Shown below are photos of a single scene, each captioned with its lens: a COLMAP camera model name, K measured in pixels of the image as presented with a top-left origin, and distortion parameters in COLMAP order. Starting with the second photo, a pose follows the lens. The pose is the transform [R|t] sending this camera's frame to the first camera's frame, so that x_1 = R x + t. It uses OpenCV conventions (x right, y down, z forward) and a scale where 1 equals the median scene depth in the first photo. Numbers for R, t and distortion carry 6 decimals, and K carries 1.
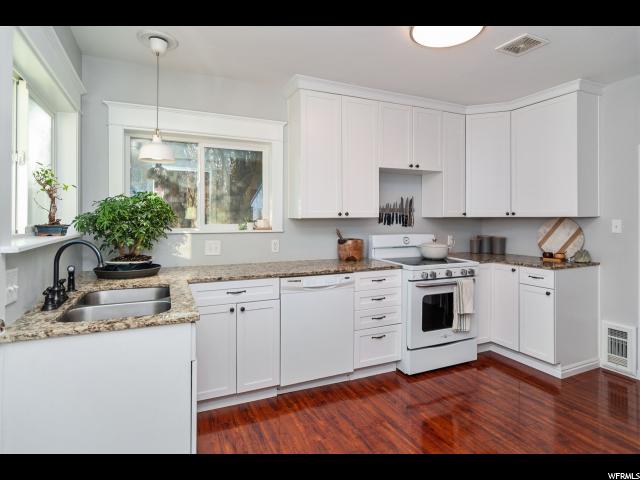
lens RADIAL K [[351.8, 0, 322.8], [0, 351.8, 210.8], [0, 0, 1]] dist [0.004137, 0.000719]
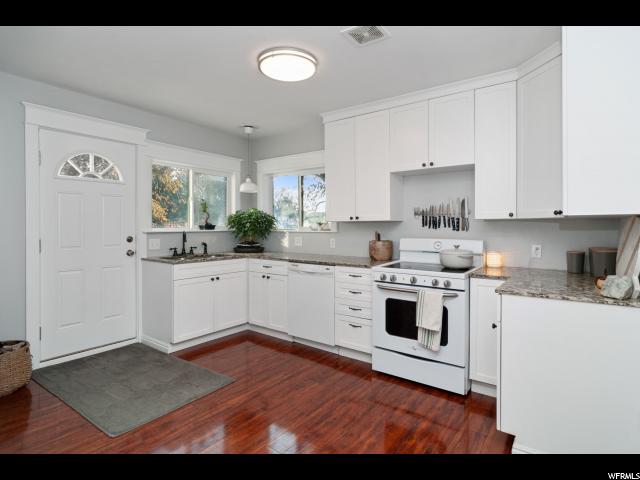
lens RADIAL K [[351.8, 0, 322.8], [0, 351.8, 210.8], [0, 0, 1]] dist [0.004137, 0.000719]
pose [[0.473986, -0.035317, -0.879824, 1.096091], [0.019316, 0.999372, -0.029709, 0.018522], [0.880321, -0.002913, 0.474370, 0.362970]]
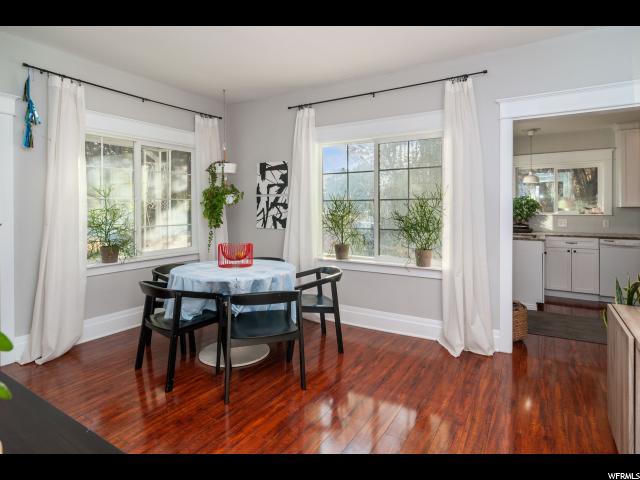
lens RADIAL K [[351.8, 0, 322.8], [0, 351.8, 210.8], [0, 0, 1]] dist [0.004137, 0.000719]
pose [[0.524526, -0.003234, -0.851388, 0.619146], [0.022882, 0.999685, 0.010300, -0.010638], [0.851087, -0.024884, 0.524435, -1.089169]]
